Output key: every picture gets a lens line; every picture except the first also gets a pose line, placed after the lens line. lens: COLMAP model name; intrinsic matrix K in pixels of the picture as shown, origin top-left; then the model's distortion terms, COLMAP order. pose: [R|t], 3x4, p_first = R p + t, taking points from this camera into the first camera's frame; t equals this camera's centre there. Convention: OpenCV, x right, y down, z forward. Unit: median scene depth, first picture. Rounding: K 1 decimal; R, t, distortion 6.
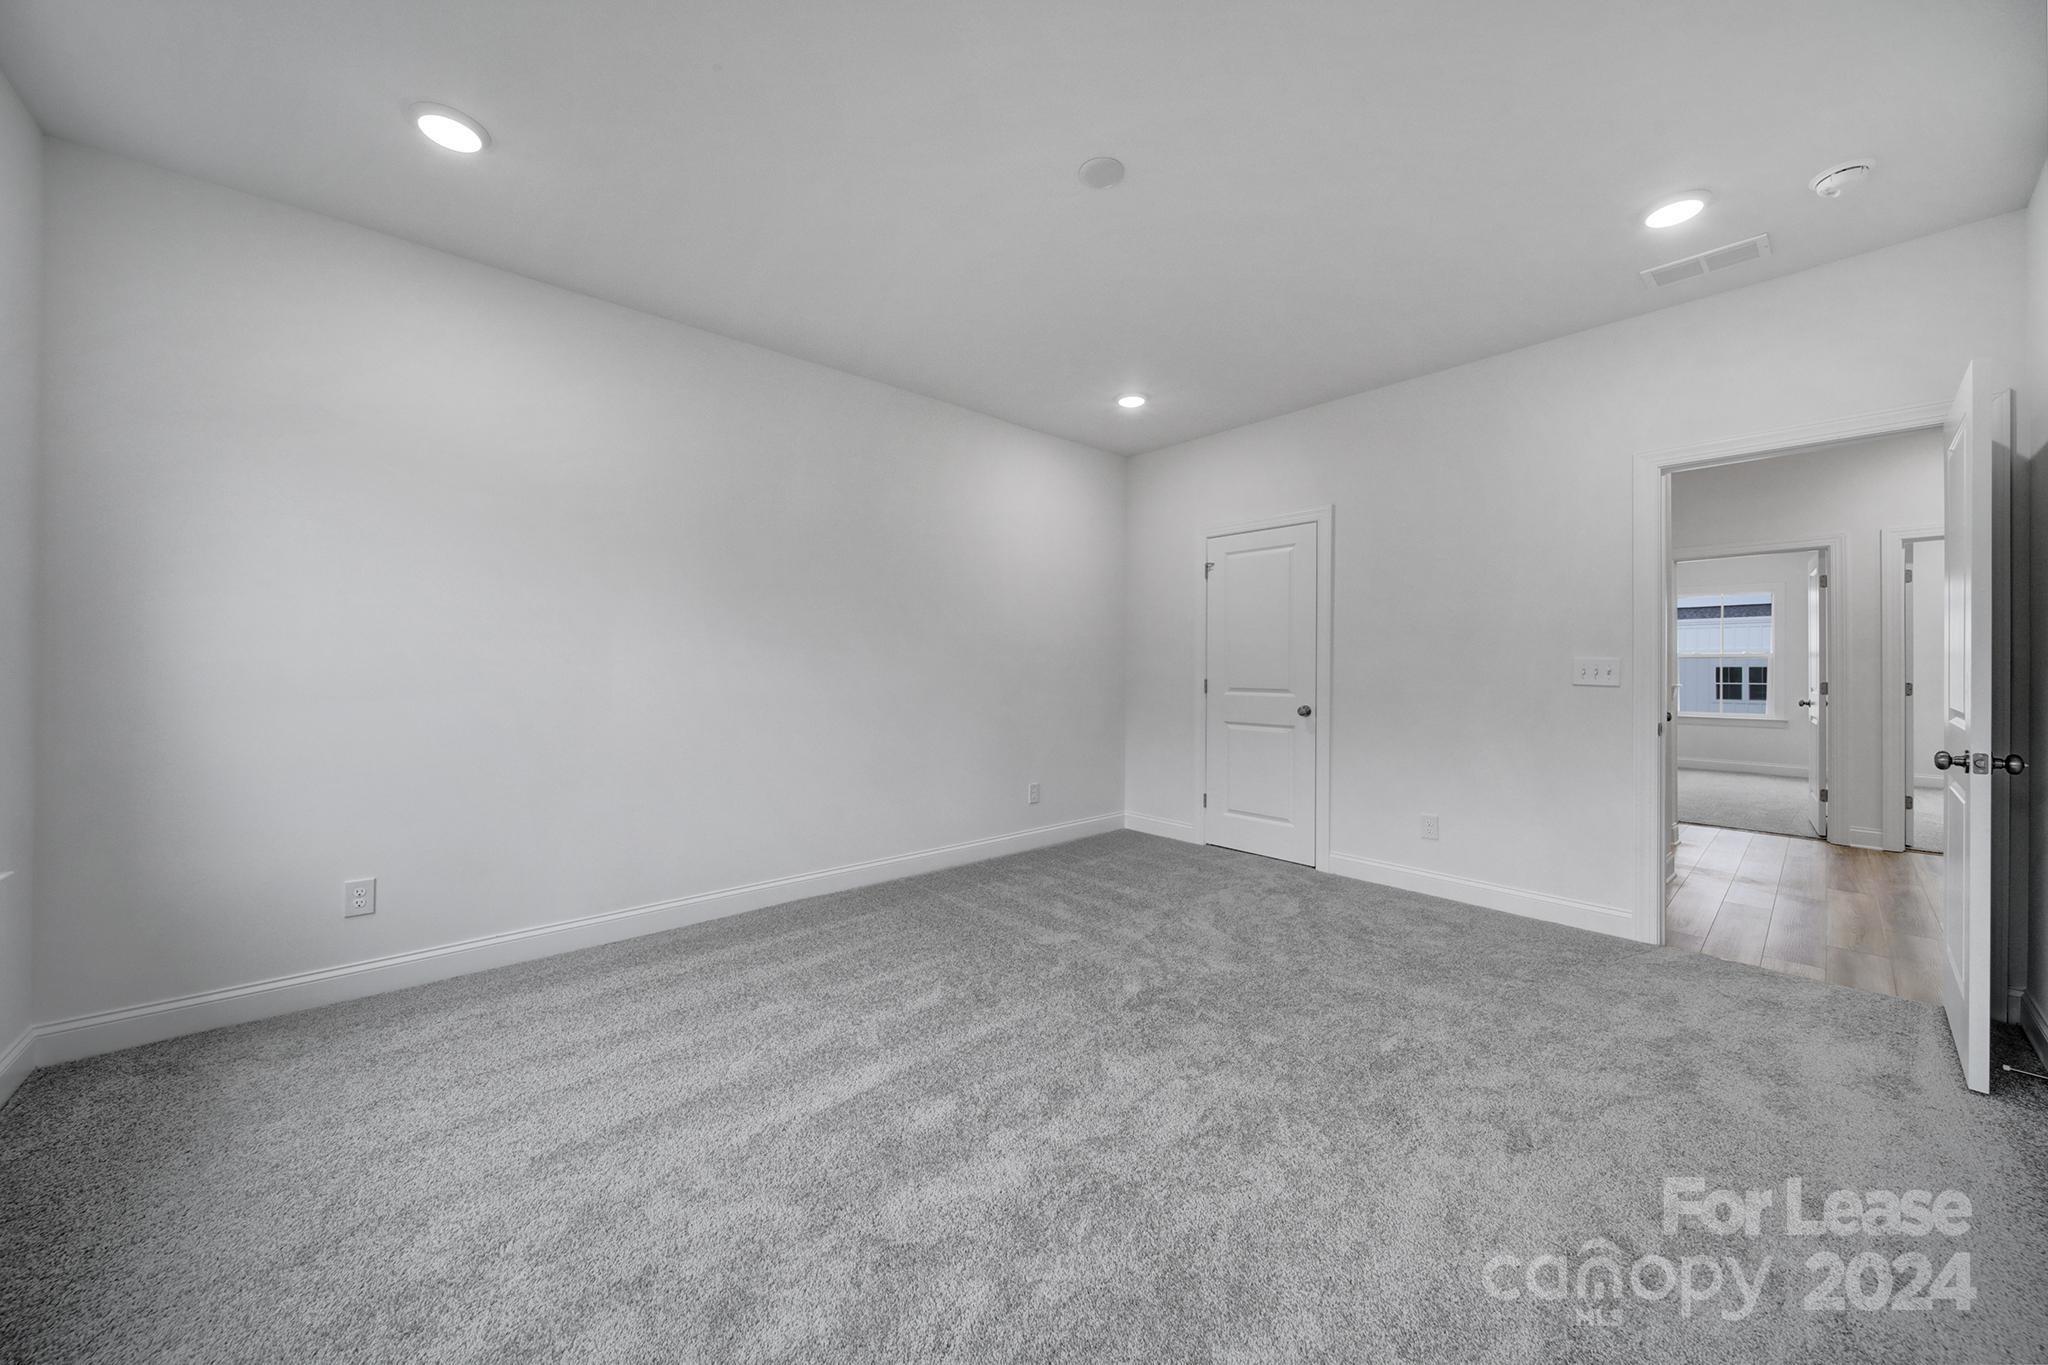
lens RADIAL K [[719.2, 0, 1034.1], [0, 719.2, 669.7], [0, 0, 1]] dist [-0.002807, -0.000815]
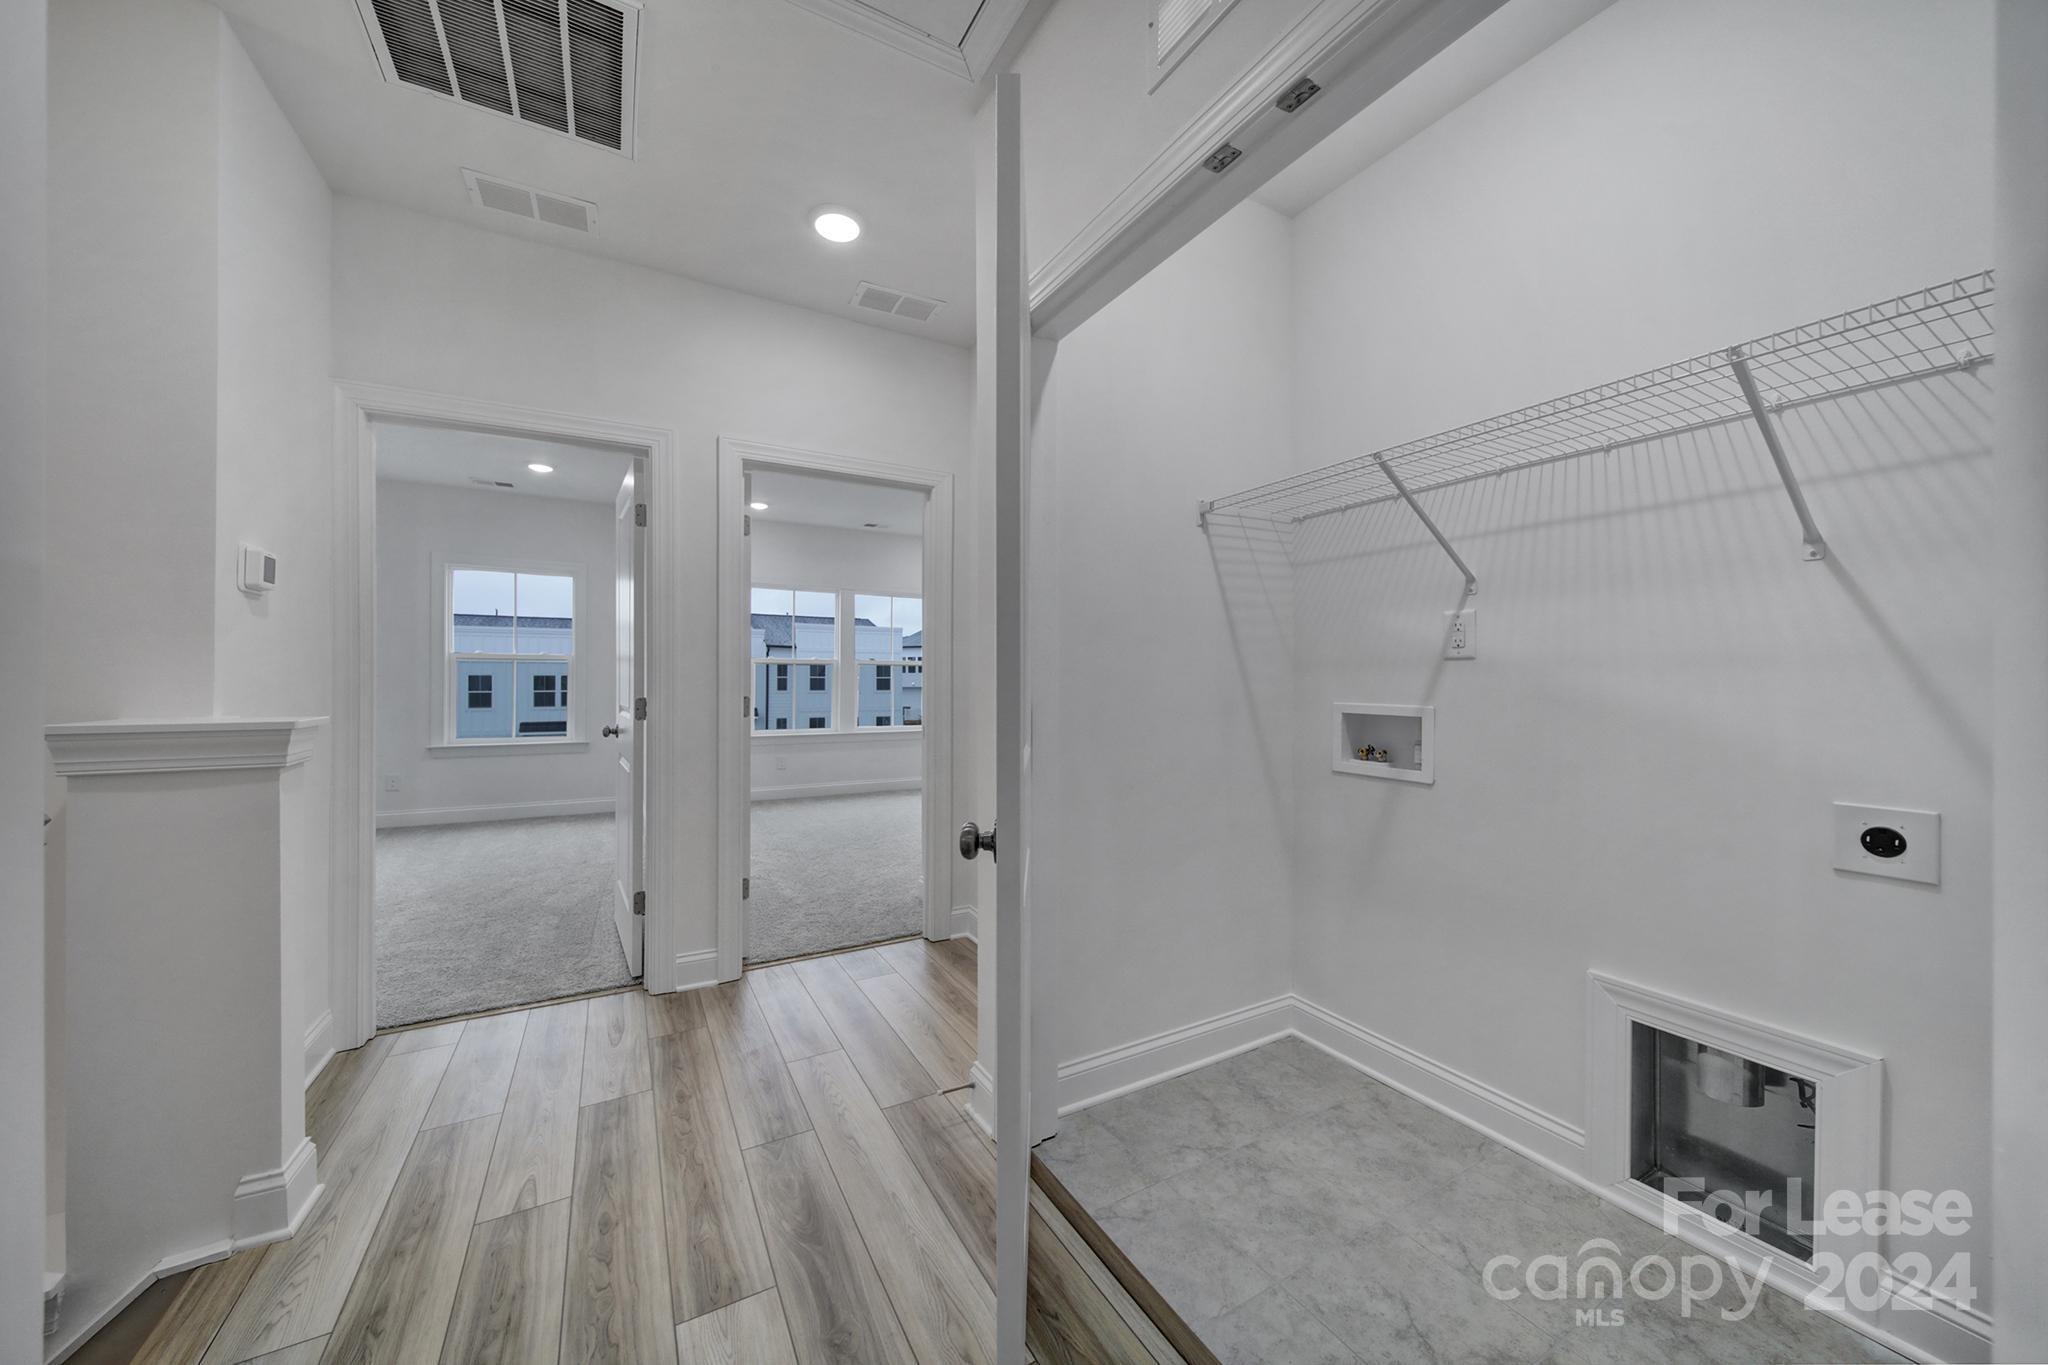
lens RADIAL K [[719.2, 0, 1040.5], [0, 719.2, 680.7], [0, 0, 1]] dist [-0.002807, -0.000815]
pose [[0.199610, -0.000052, 0.979875, 0.597869], [-0.003966, 0.999992, 0.000861, 0.002649], [-0.979867, -0.004058, 0.199608, 0.564445]]
